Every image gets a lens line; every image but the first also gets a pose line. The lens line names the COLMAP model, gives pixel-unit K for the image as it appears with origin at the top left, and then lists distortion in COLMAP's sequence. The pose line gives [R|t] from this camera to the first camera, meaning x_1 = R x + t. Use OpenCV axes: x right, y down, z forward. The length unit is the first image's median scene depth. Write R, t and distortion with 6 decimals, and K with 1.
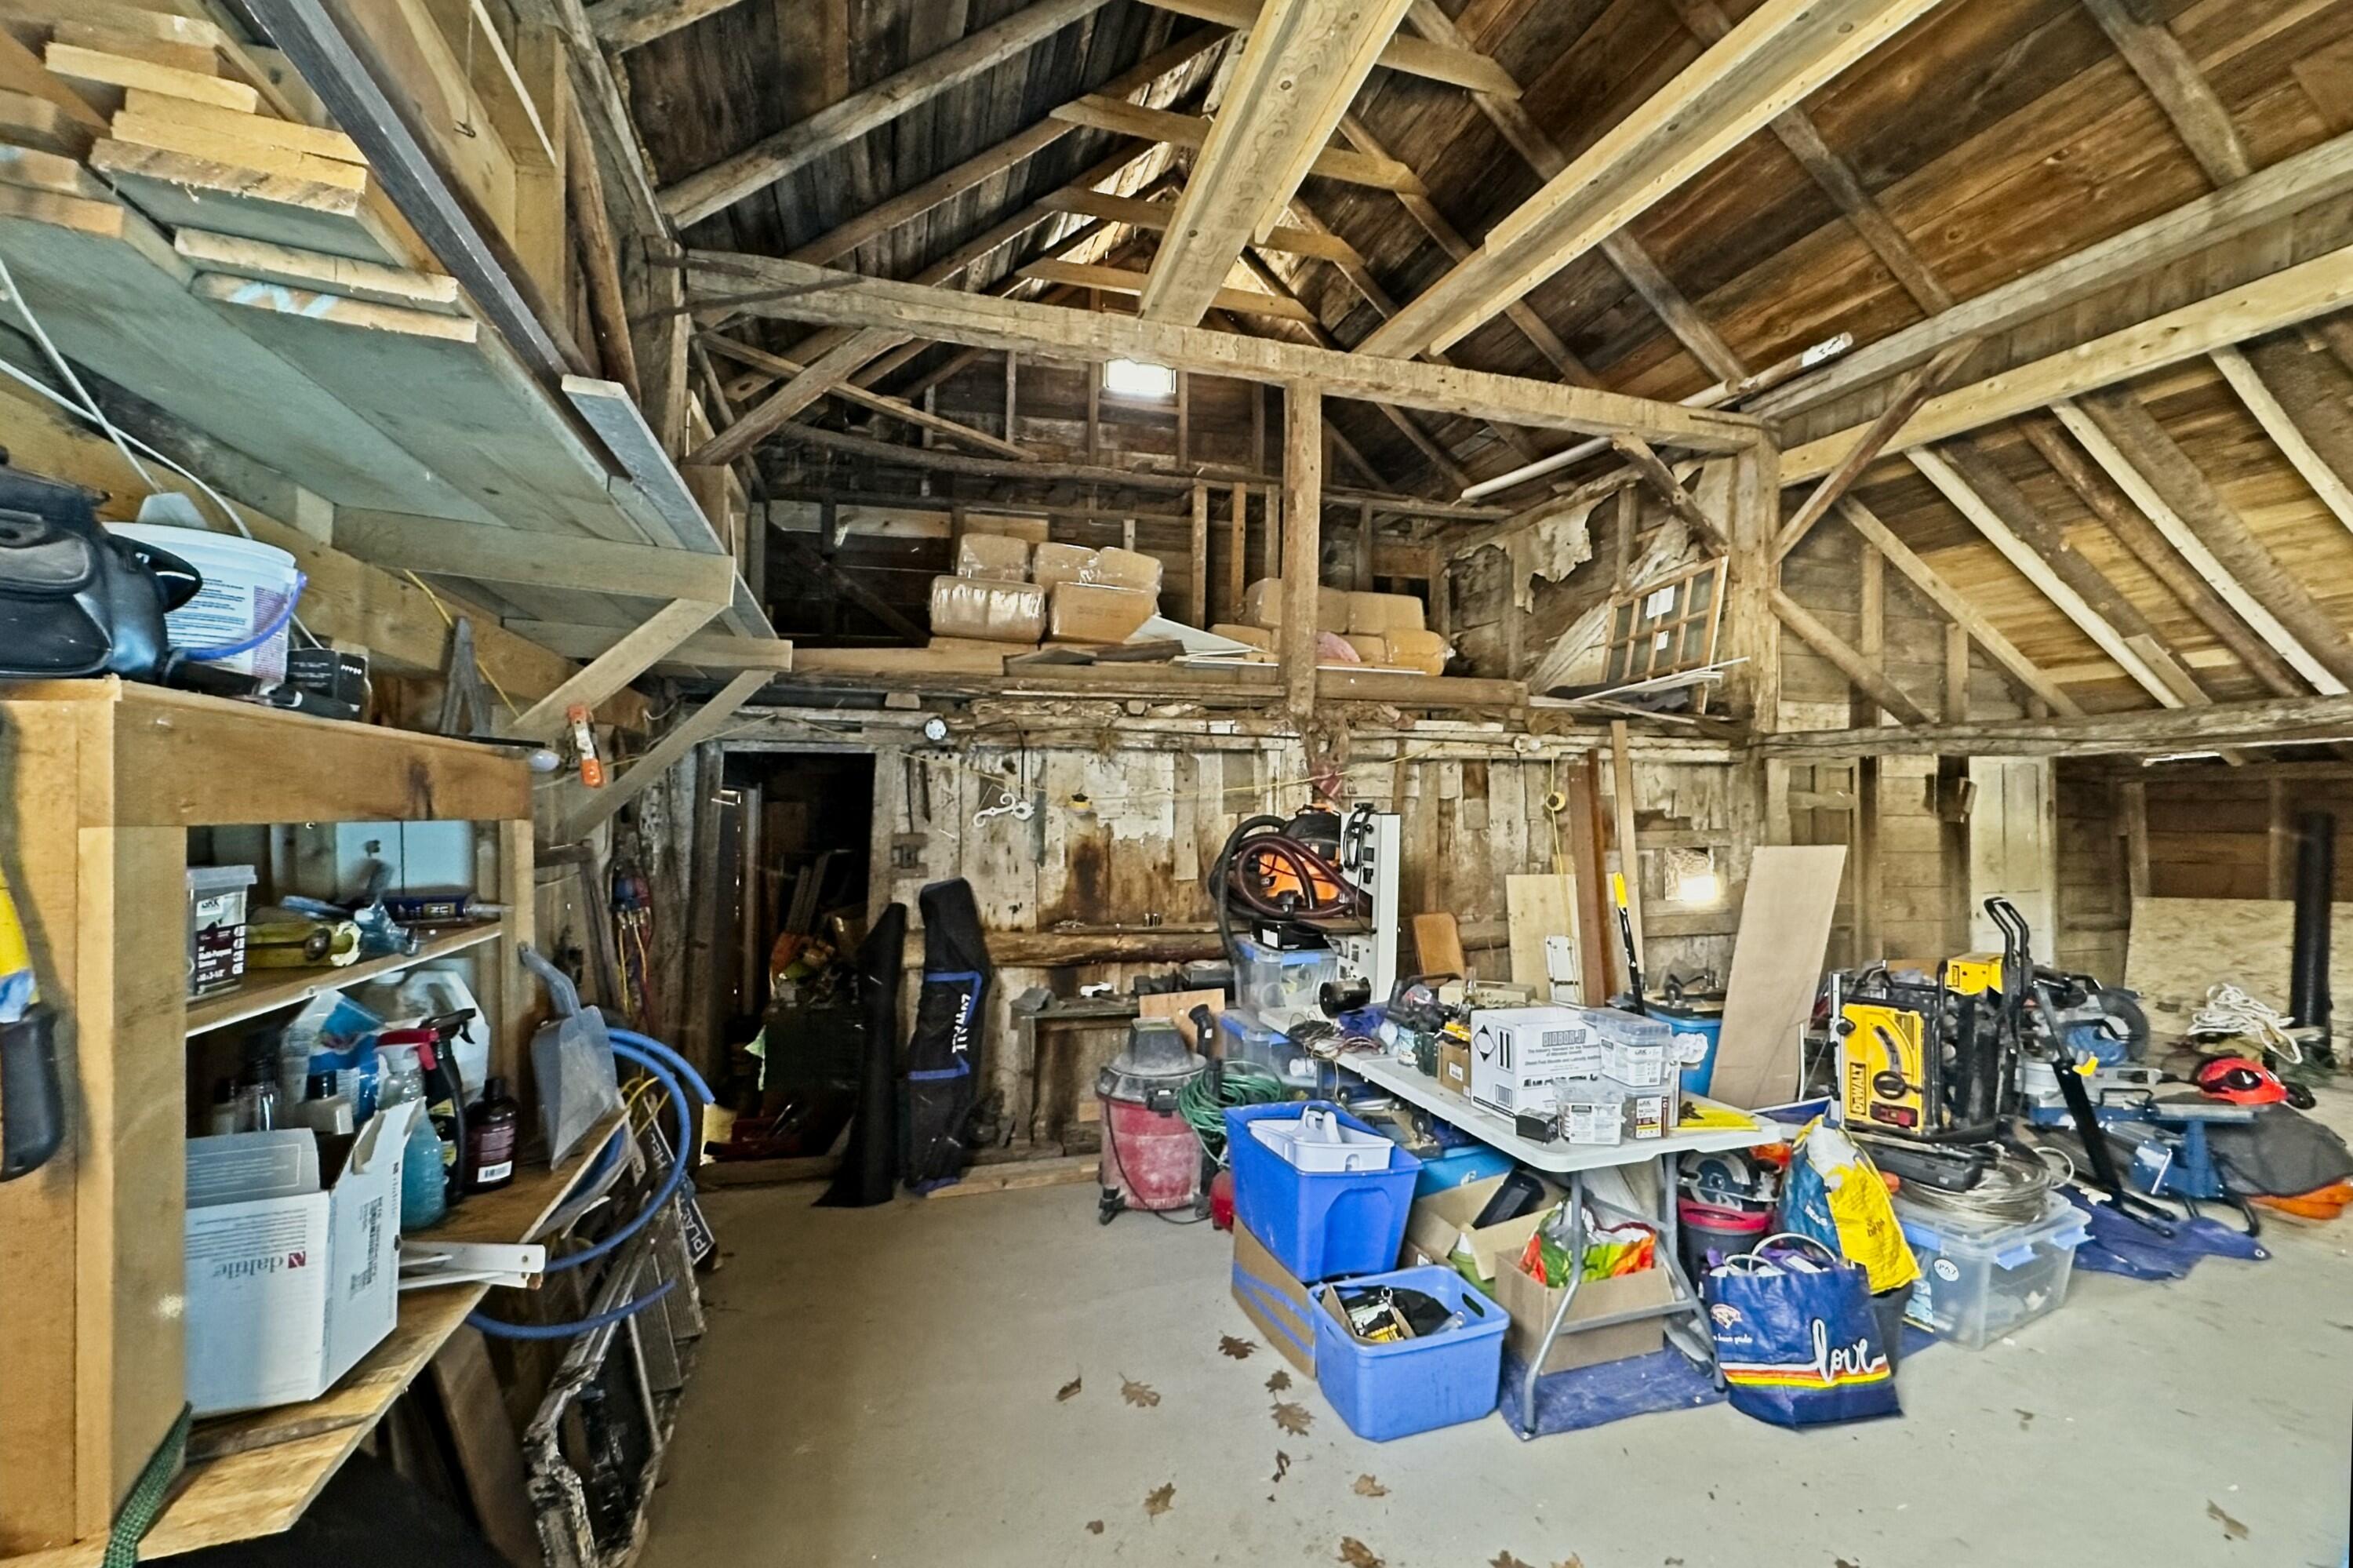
lens RADIAL K [[964.7, 0, 1169.9], [0, 964.7, 779.3], [0, 0, 1]] dist [0.001958, -0.000707]
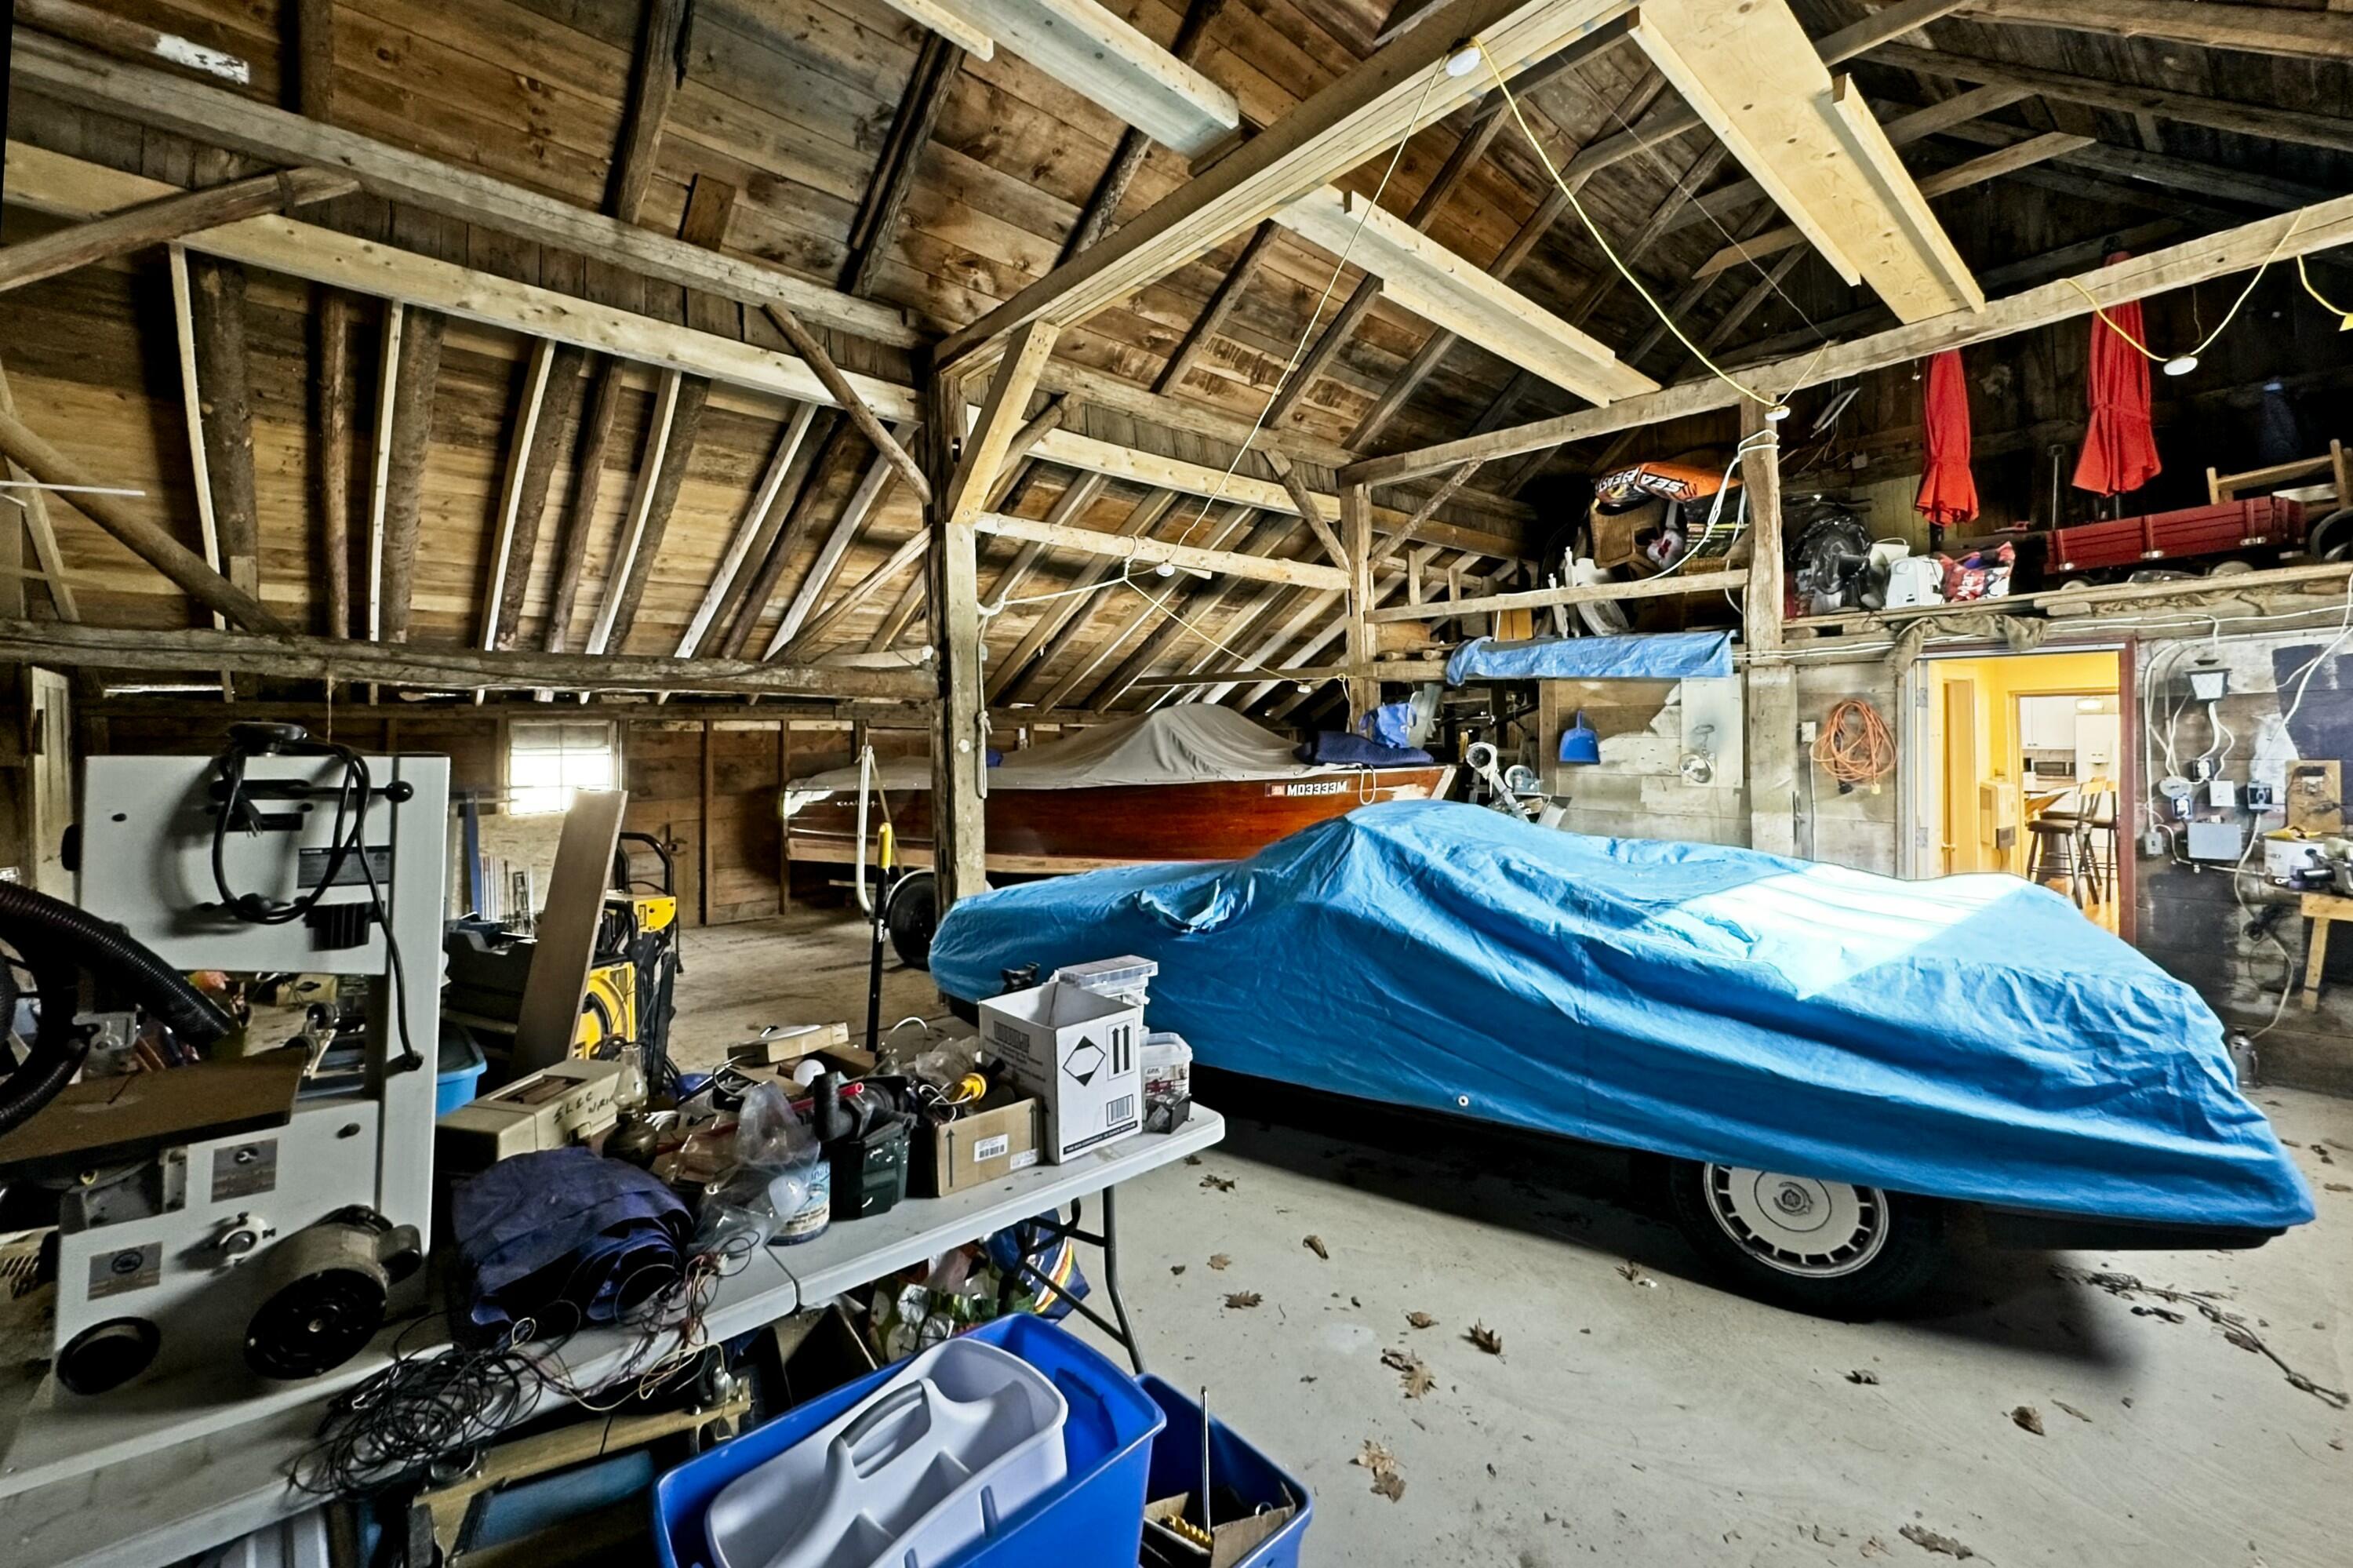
lens RADIAL K [[964.7, 0, 1136.8], [0, 964.7, 737.5], [0, 0, 1]] dist [0.001958, -0.000707]
pose [[-0.402667, 0.006011, 0.915327, -0.190173], [-0.023353, 0.999585, -0.016837, 0.021325], [-0.915049, -0.028155, -0.402360, 0.669259]]
